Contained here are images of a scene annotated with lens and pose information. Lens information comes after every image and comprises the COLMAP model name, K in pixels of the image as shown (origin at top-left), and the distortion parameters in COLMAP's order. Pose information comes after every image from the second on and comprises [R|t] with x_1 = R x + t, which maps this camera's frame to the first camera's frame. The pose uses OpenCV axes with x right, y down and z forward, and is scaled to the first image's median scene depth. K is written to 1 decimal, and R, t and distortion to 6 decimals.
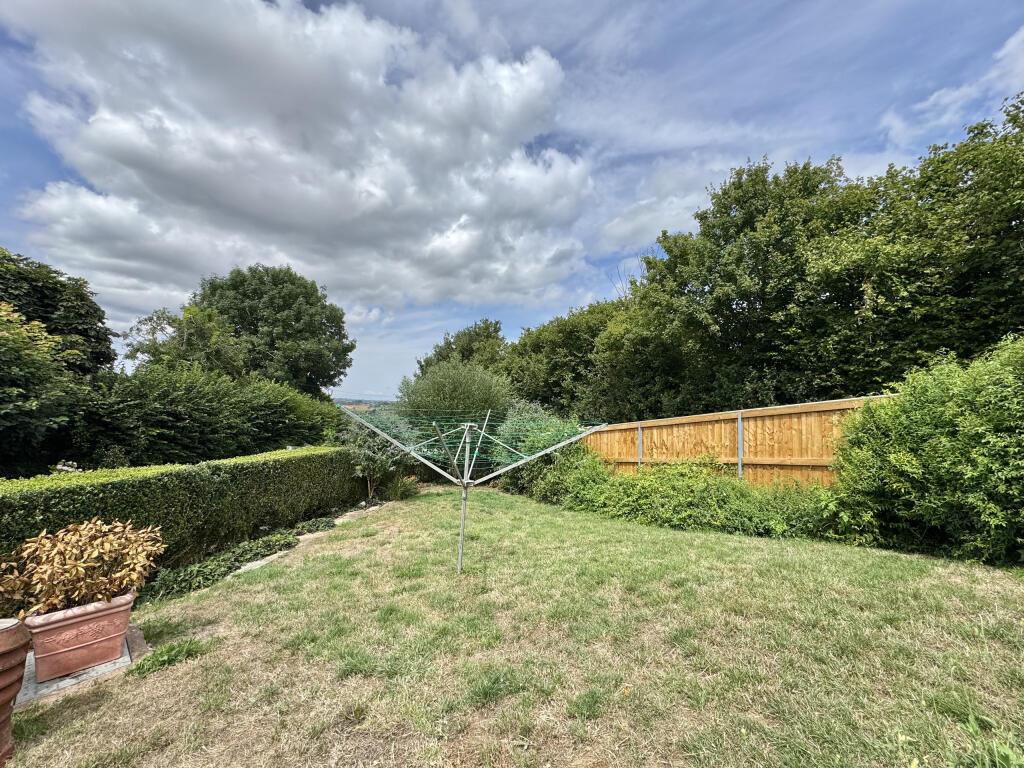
lens RADIAL K [[407.5, 0, 511.6], [0, 407.5, 382.7], [0, 0, 1]] dist [-0.000836, 0.000182]
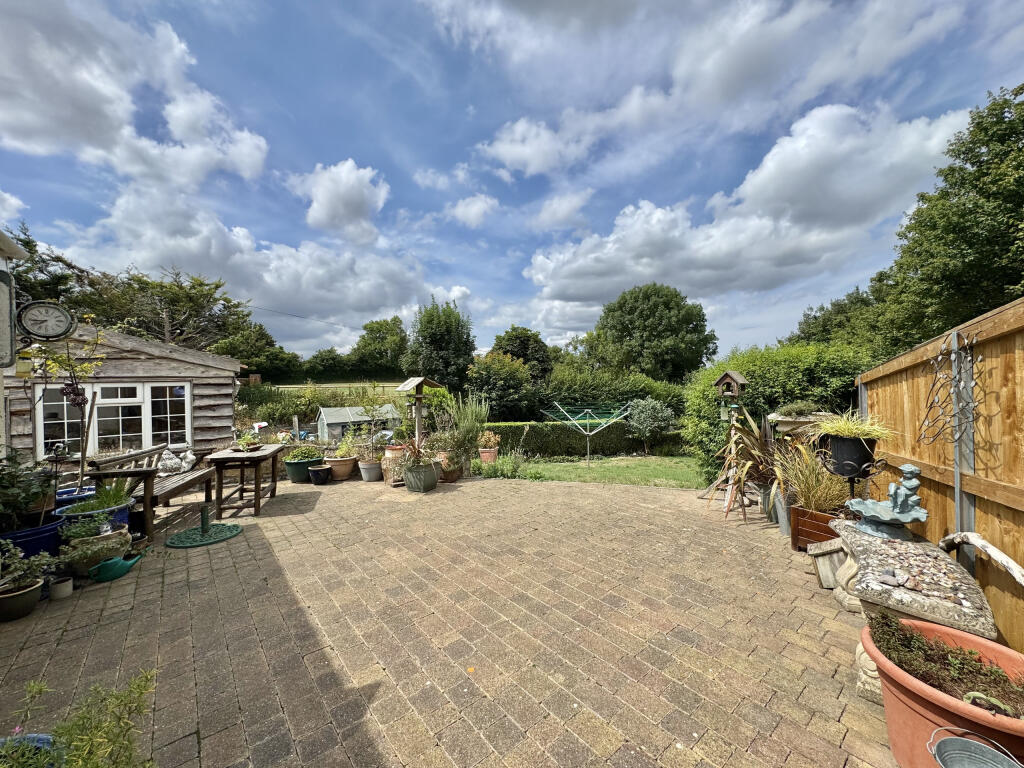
lens RADIAL K [[407.5, 0, 511.6], [0, 407.5, 382.7], [0, 0, 1]] dist [-0.000836, 0.000182]
pose [[0.536292, -0.031161, -0.843457, 0.328987], [0.083139, 0.996409, 0.016049, -0.026024], [0.839928, -0.078731, 0.536956, -0.123025]]
